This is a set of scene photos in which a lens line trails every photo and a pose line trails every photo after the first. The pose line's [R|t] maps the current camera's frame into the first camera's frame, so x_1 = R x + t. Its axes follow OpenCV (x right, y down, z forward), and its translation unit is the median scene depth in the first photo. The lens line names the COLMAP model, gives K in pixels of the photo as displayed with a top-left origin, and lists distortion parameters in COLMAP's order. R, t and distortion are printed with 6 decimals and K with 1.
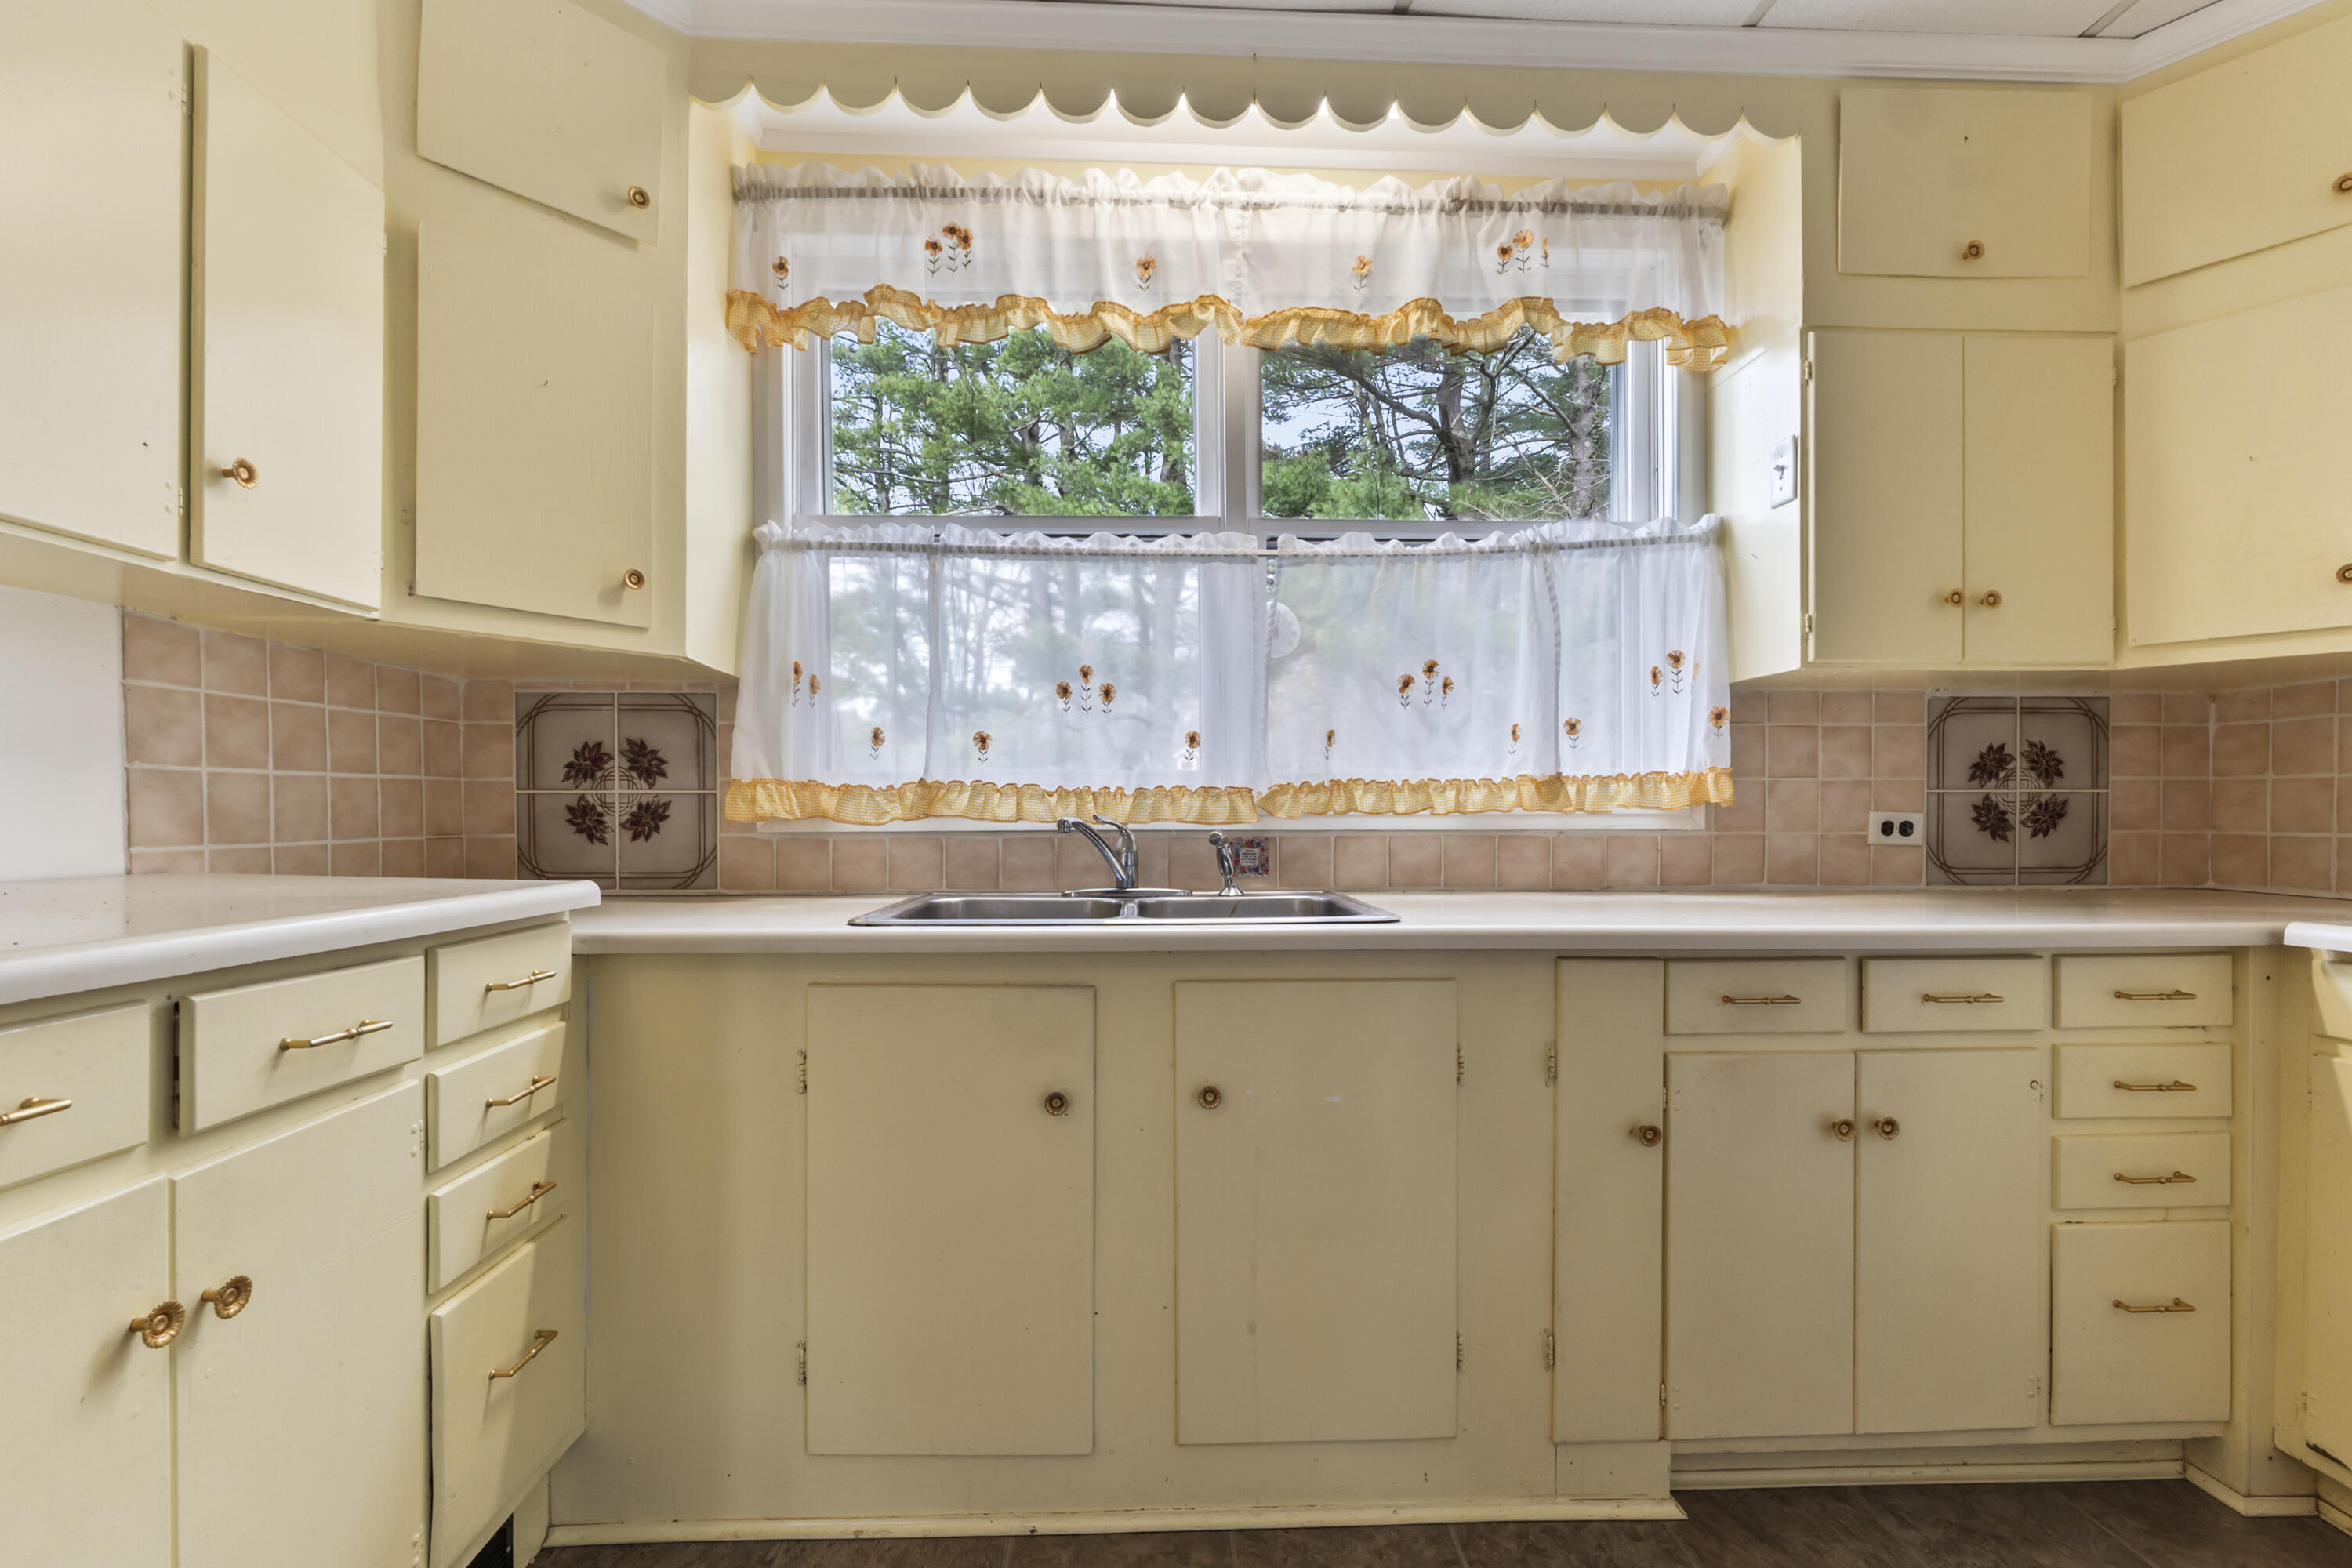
lens RADIAL K [[1006.3, 0, 1164.0], [0, 1006.3, 823.3], [0, 0, 1]] dist [-0.006710, -0.000100]
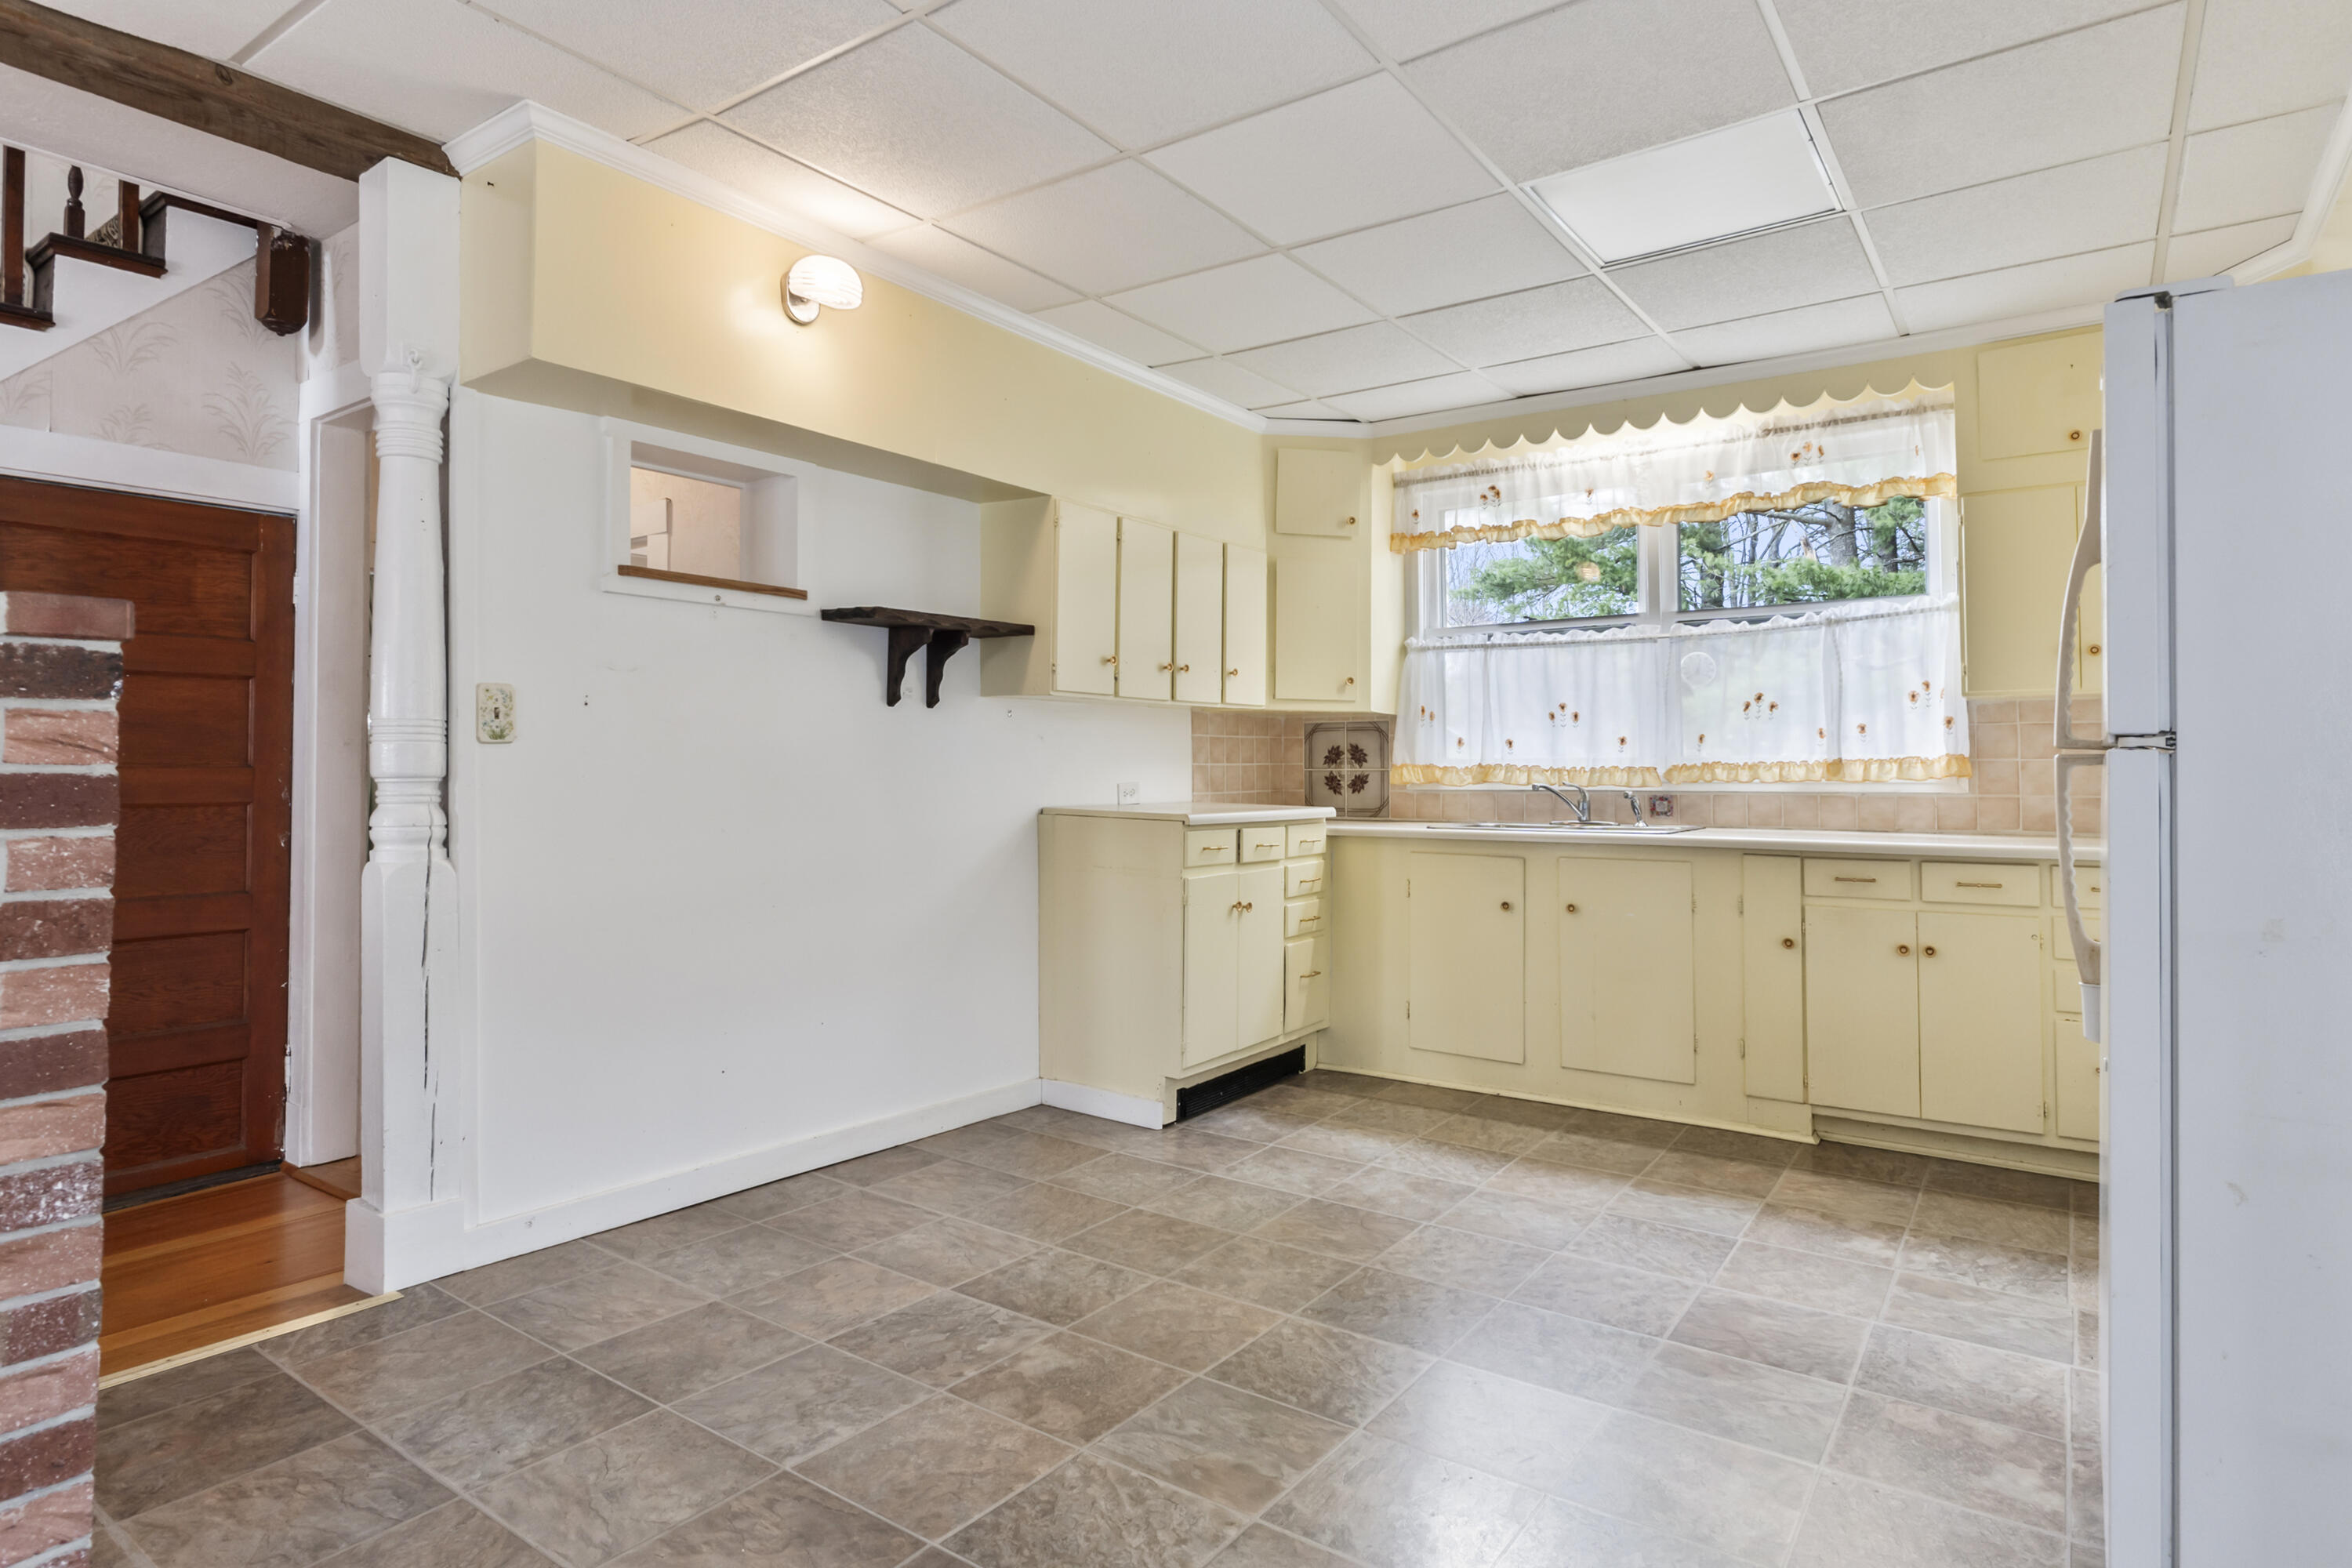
lens RADIAL K [[1246.6, 0, 1195.2], [0, 1246.6, 733.4], [0, 0, 1]] dist [0.000071, 0.000363]
pose [[0.801088, -0.018085, -0.598273, 0.823923], [-0.005784, 0.999263, -0.037951, -0.006971], [0.598518, 0.033862, 0.800393, -1.377230]]
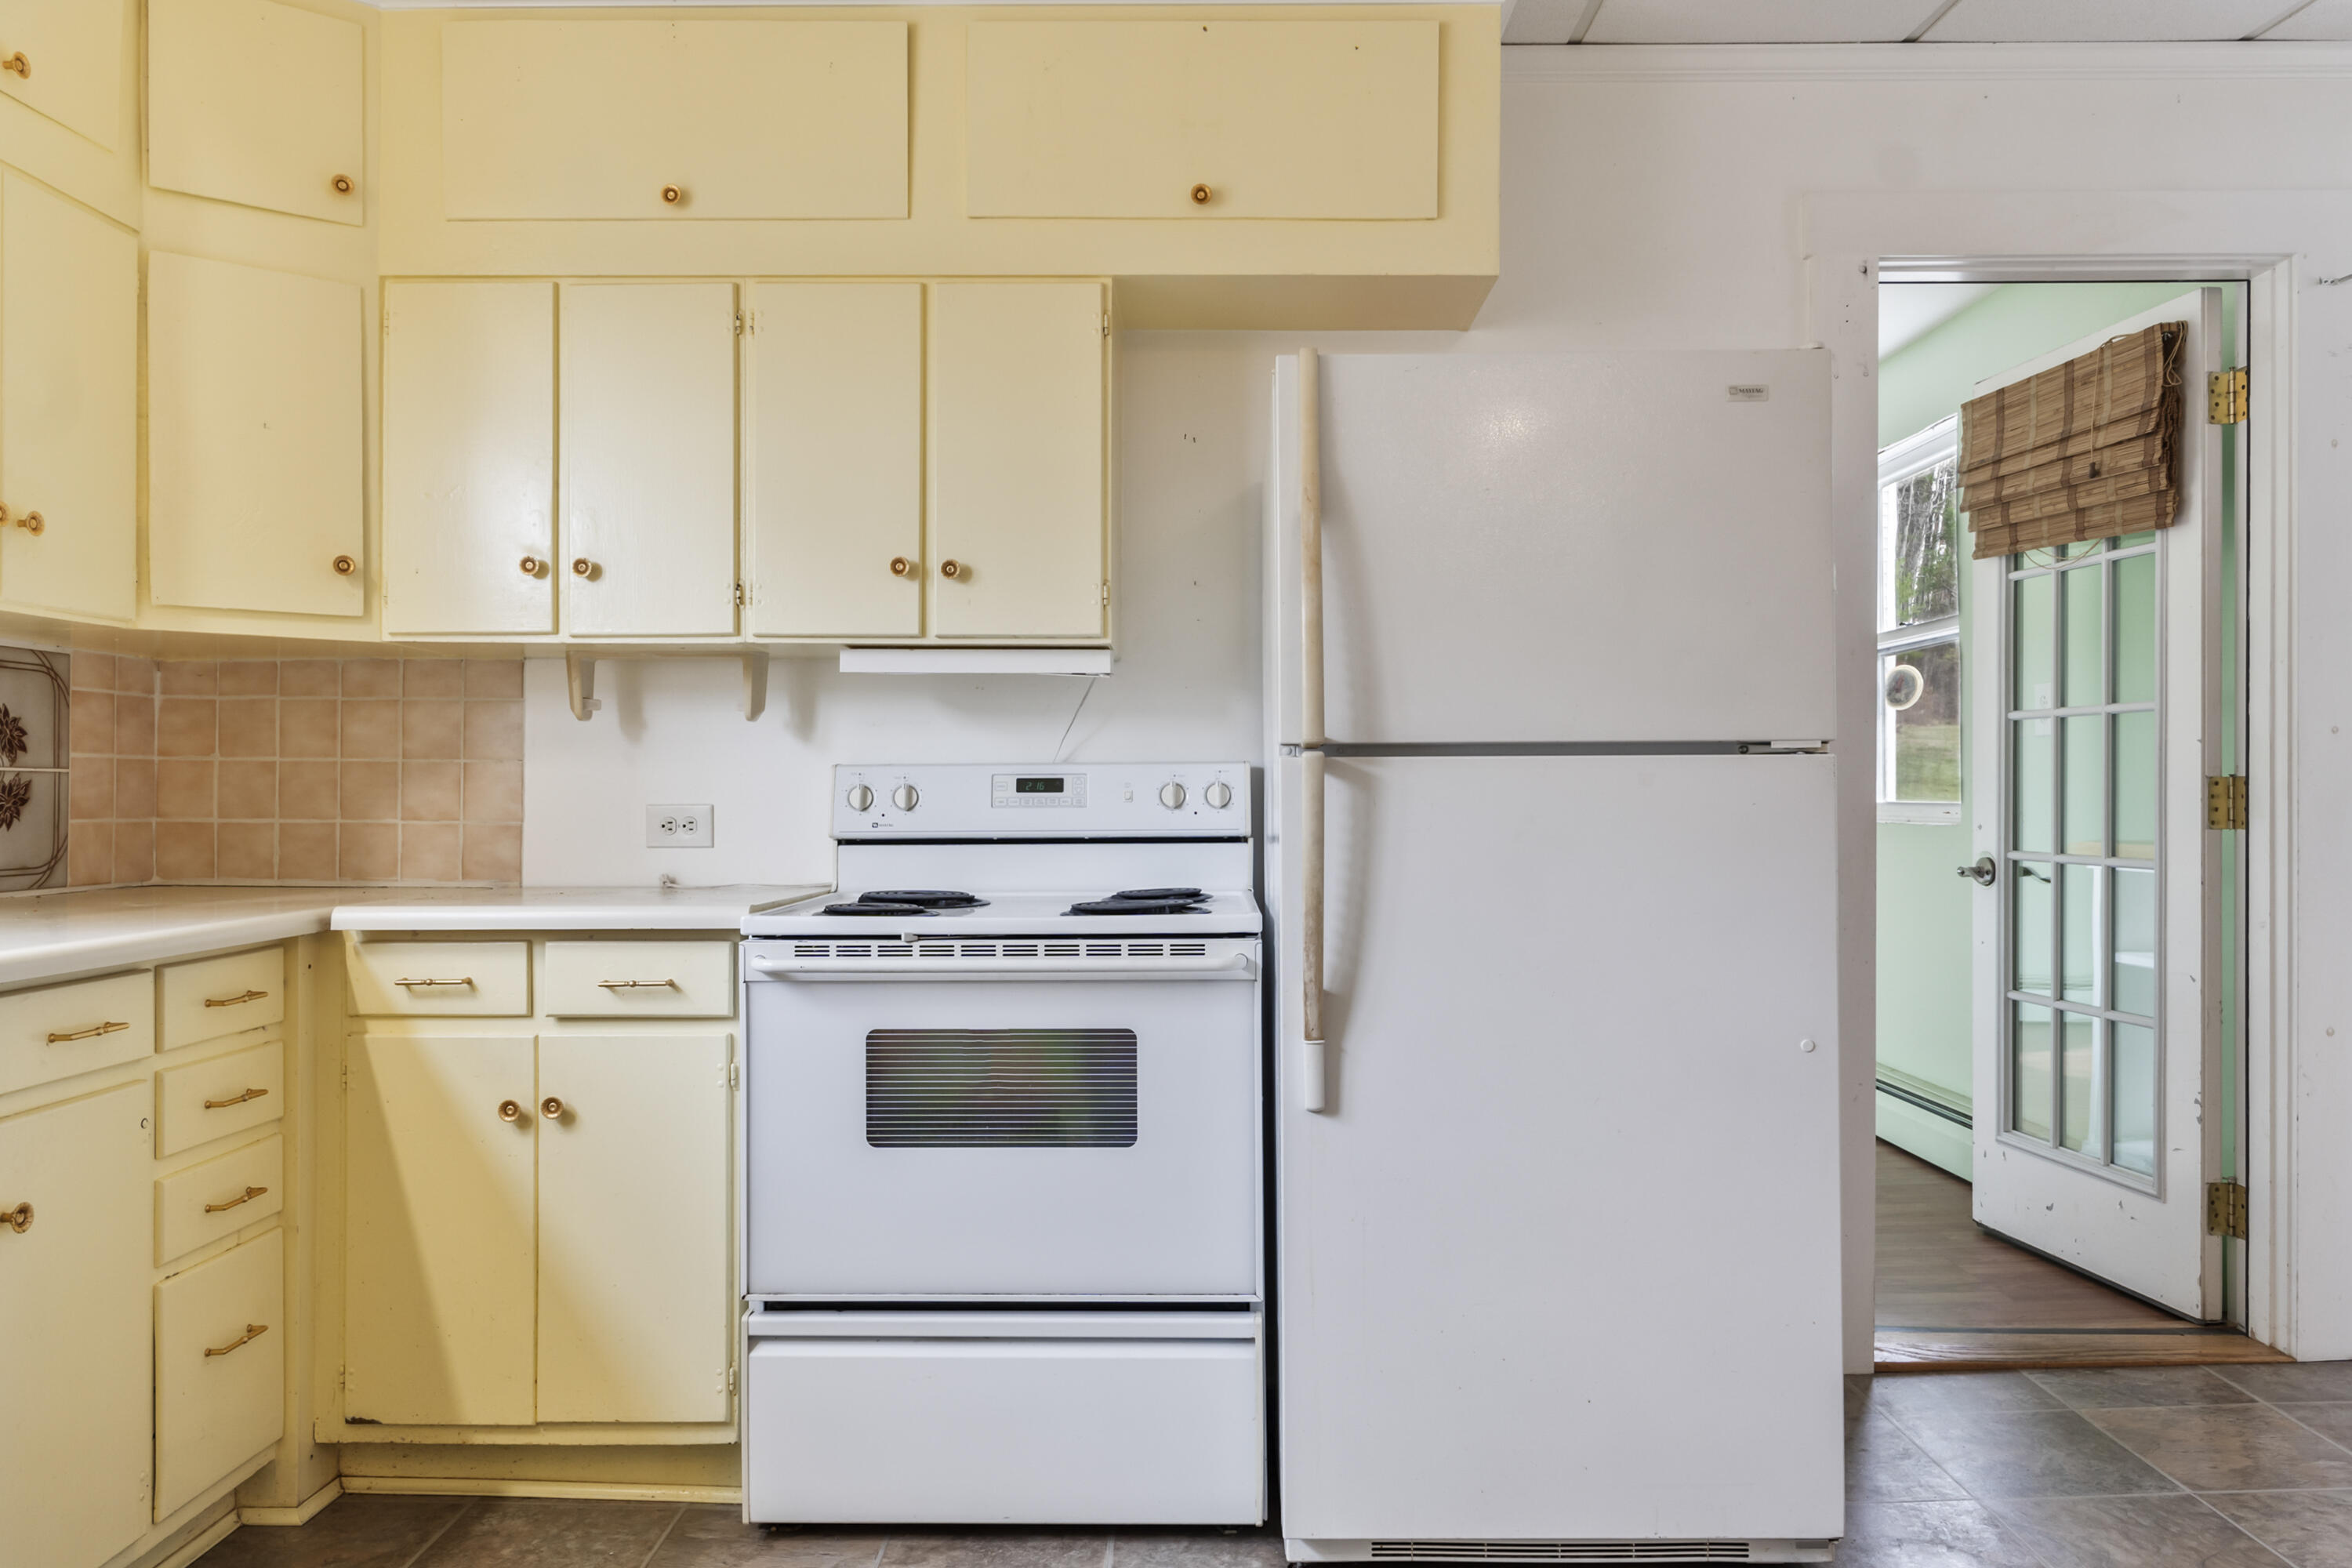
lens RADIAL K [[1633.9, 0, 1193.7], [0, 1633.9, 786.7], [0, 0, 1]] dist [0.000596, 0.005455]
pose [[0.035014, 0.005723, 0.999370, -0.386681], [0.007929, 0.999951, -0.006004, -0.004885], [-0.999355, 0.008134, 0.034967, 0.056775]]
